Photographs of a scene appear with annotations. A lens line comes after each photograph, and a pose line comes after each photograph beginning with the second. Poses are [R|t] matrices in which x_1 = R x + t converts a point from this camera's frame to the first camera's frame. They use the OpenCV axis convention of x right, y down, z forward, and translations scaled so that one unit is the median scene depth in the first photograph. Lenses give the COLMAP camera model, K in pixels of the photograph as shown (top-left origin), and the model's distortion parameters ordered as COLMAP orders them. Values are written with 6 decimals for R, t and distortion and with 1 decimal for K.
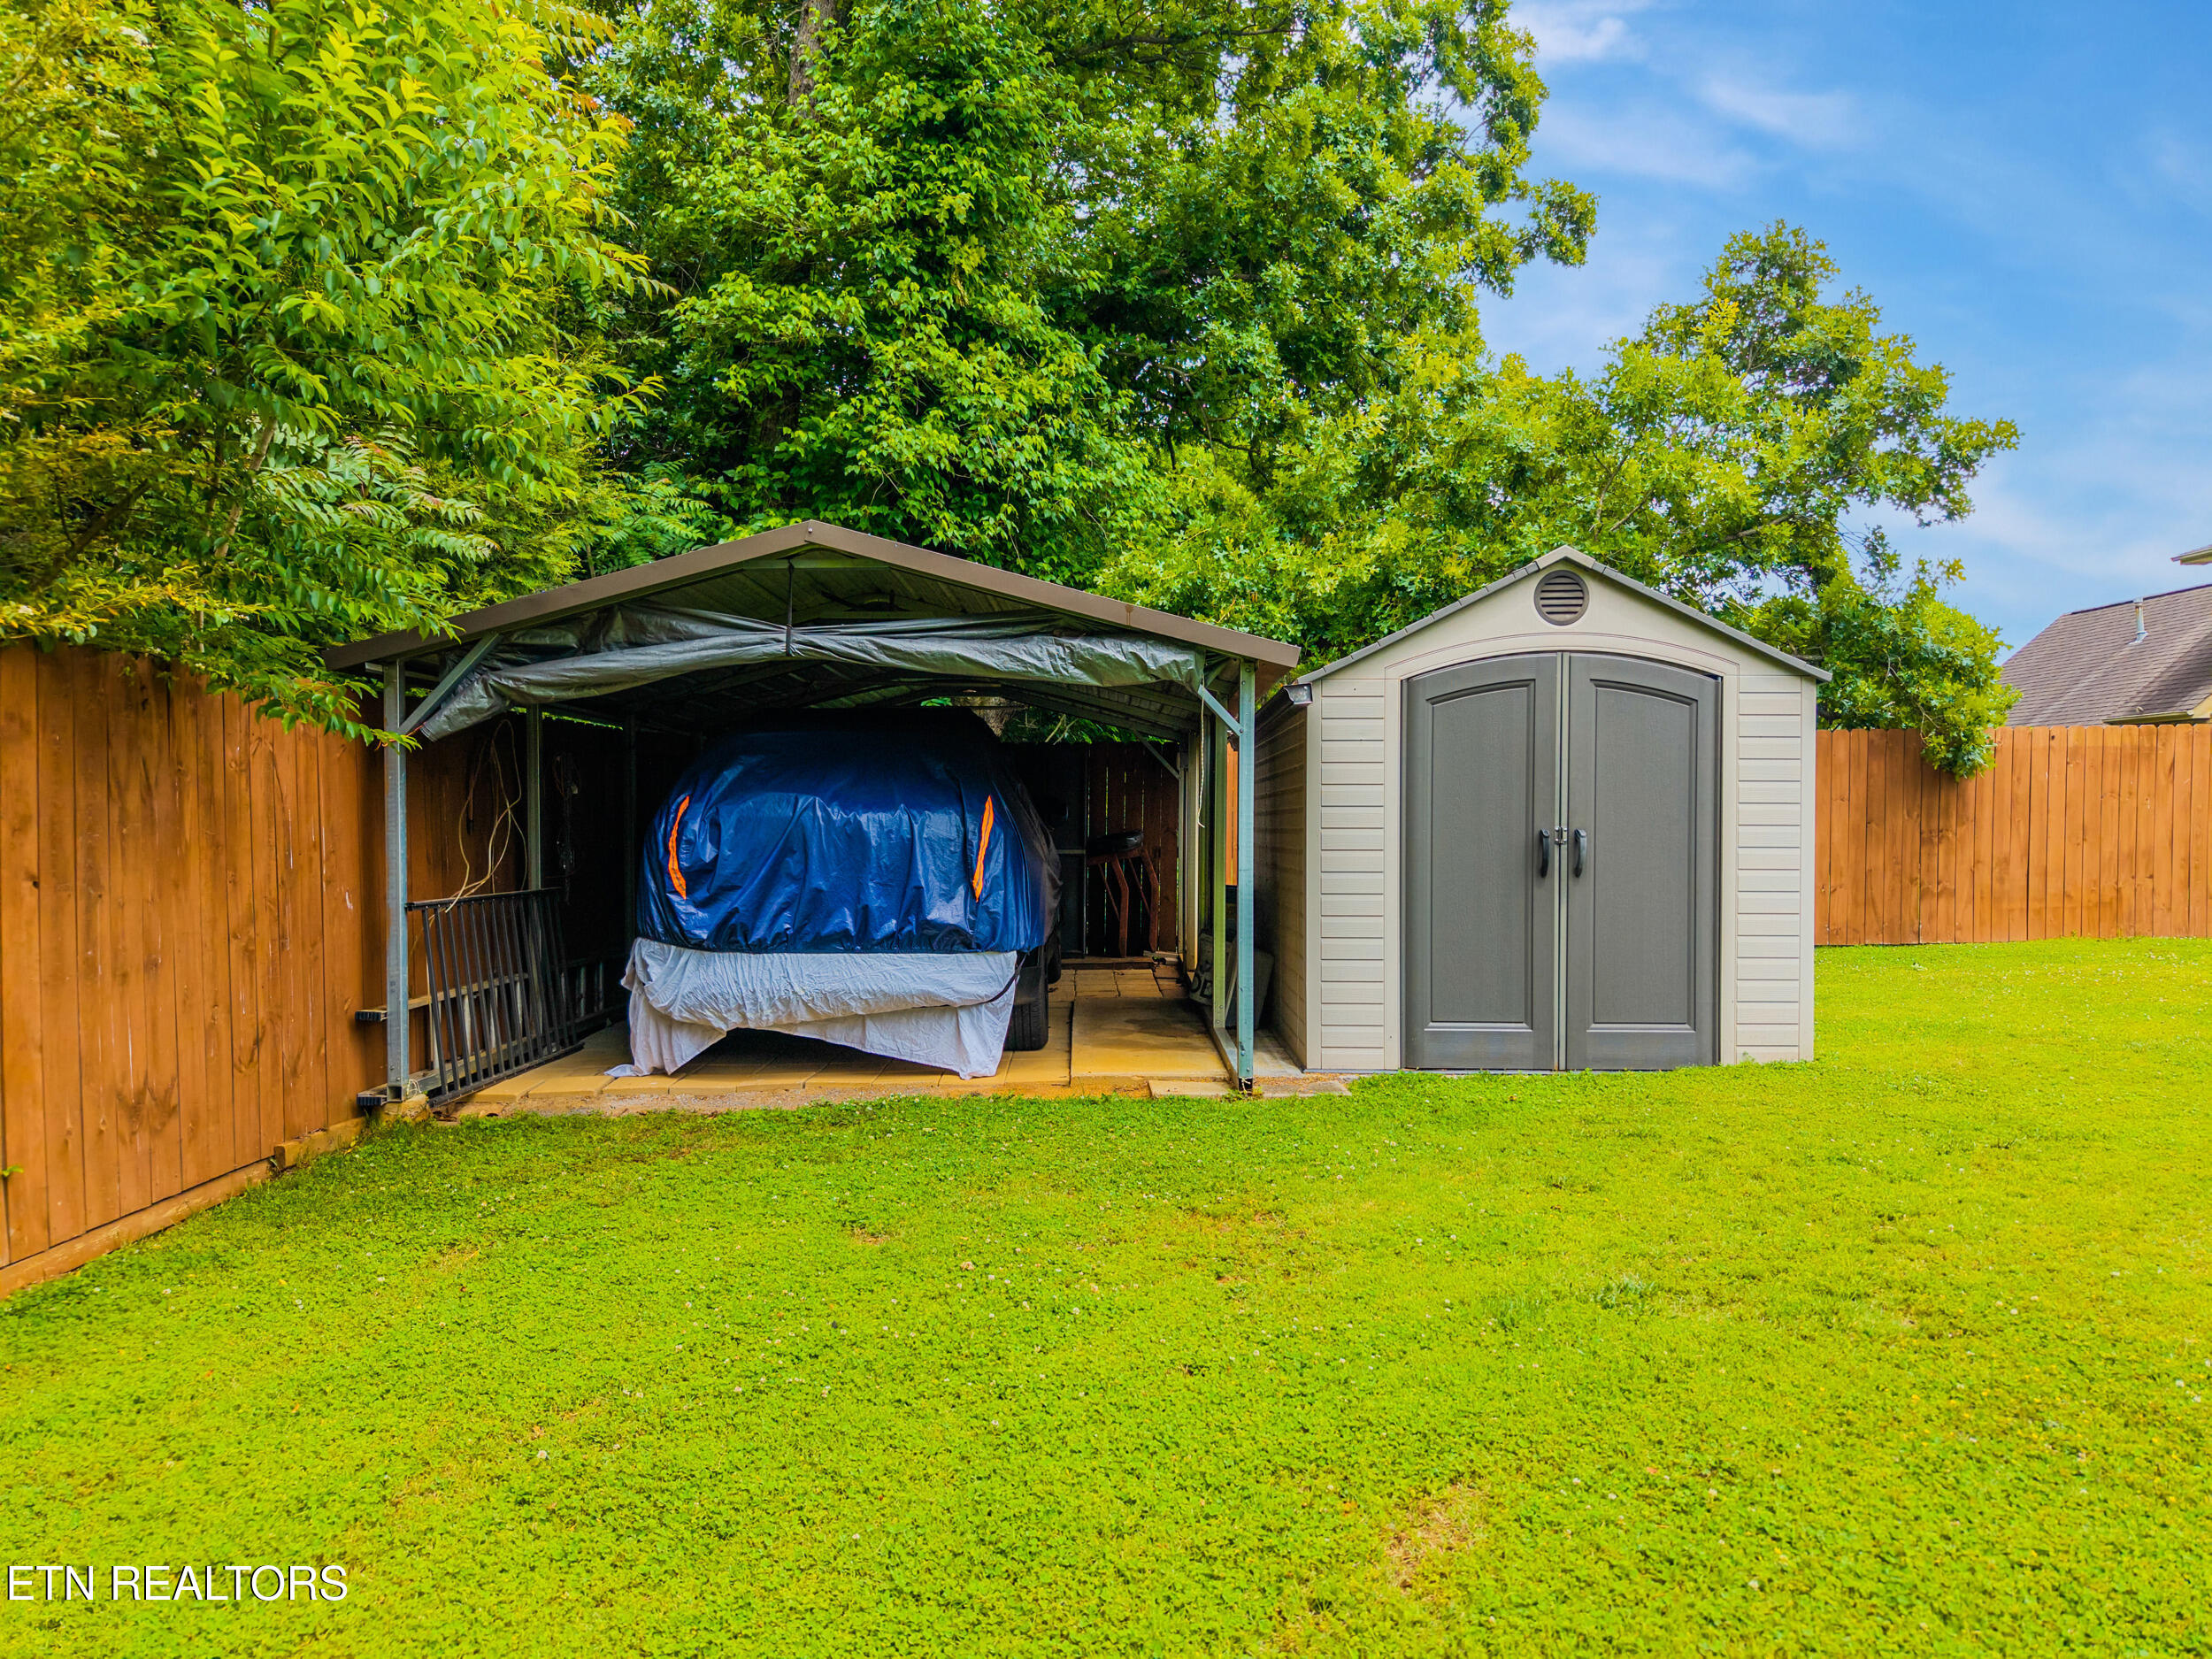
lens RADIAL K [[1480.8, 0, 1106.0], [0, 1480.8, 829.5], [0, 0, 1]] dist [-0.005382, -0.002300]
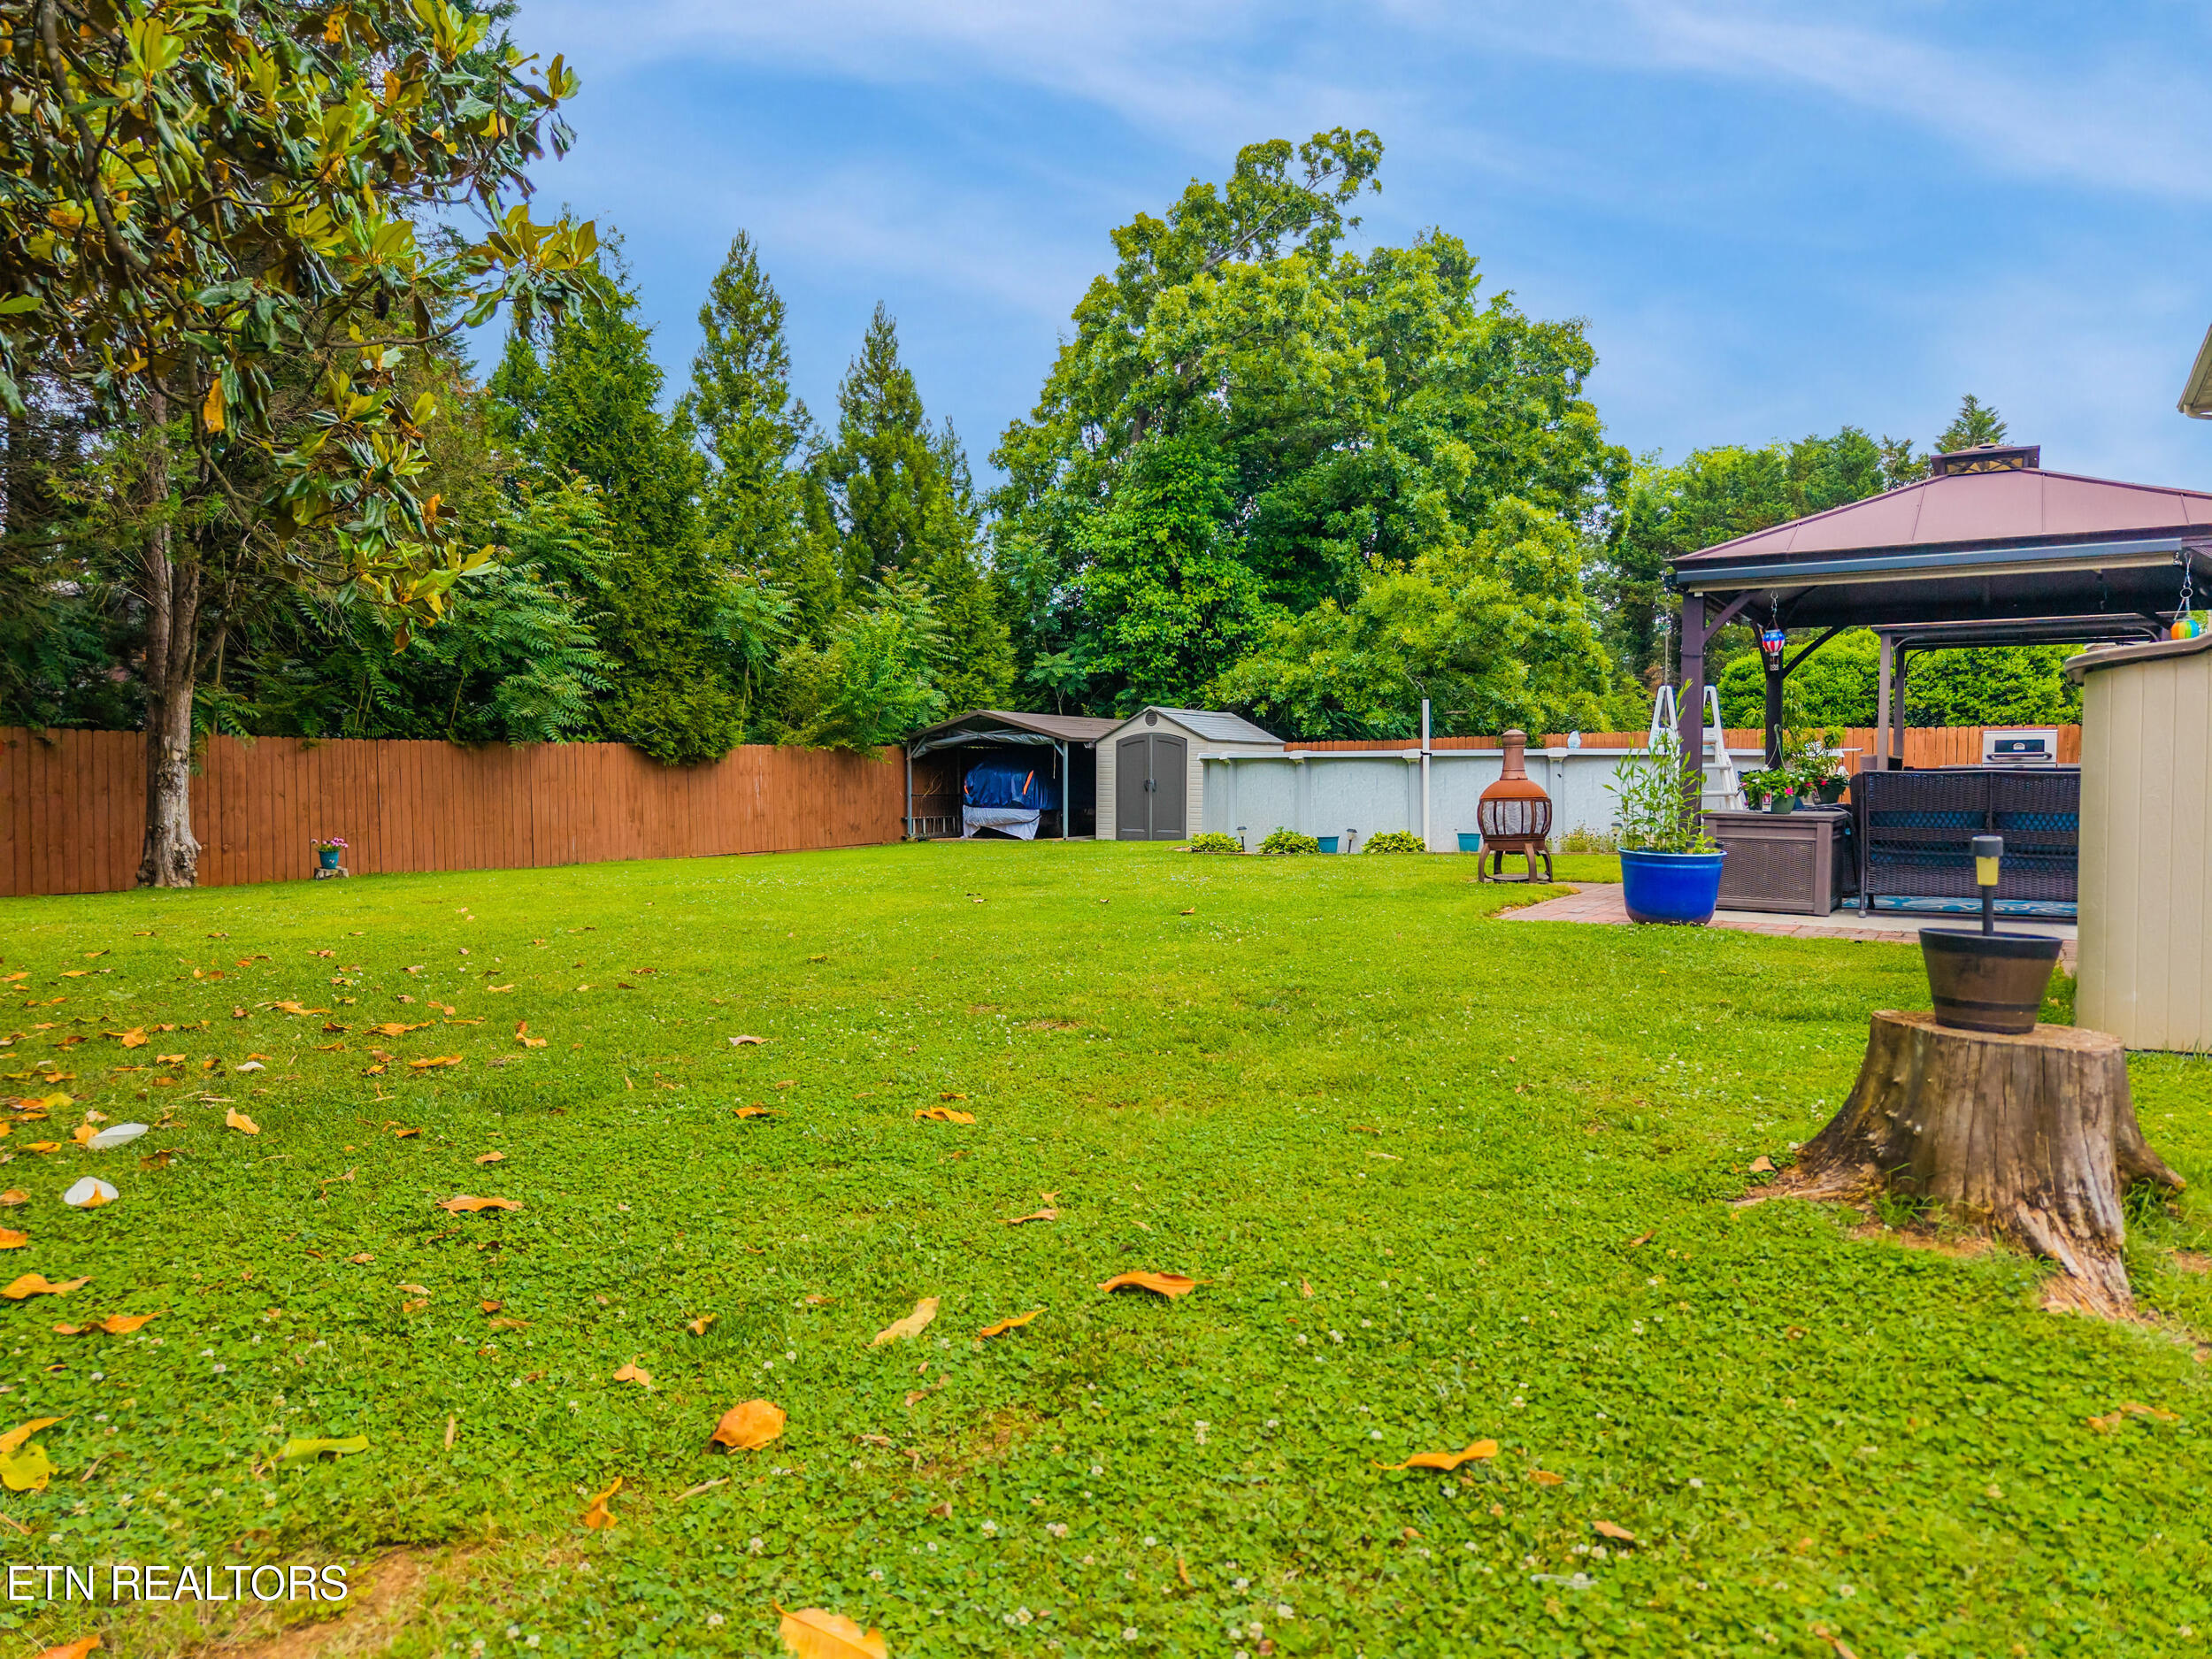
lens RADIAL K [[1480.8, 0, 1106.0], [0, 1480.8, 829.5], [0, 0, 1]] dist [-0.005382, -0.002300]
pose [[0.843537, 0.025719, -0.536455, 2.278179], [-0.007306, 0.999310, 0.036423, -0.010354], [0.537022, -0.026805, 0.843143, -2.312845]]
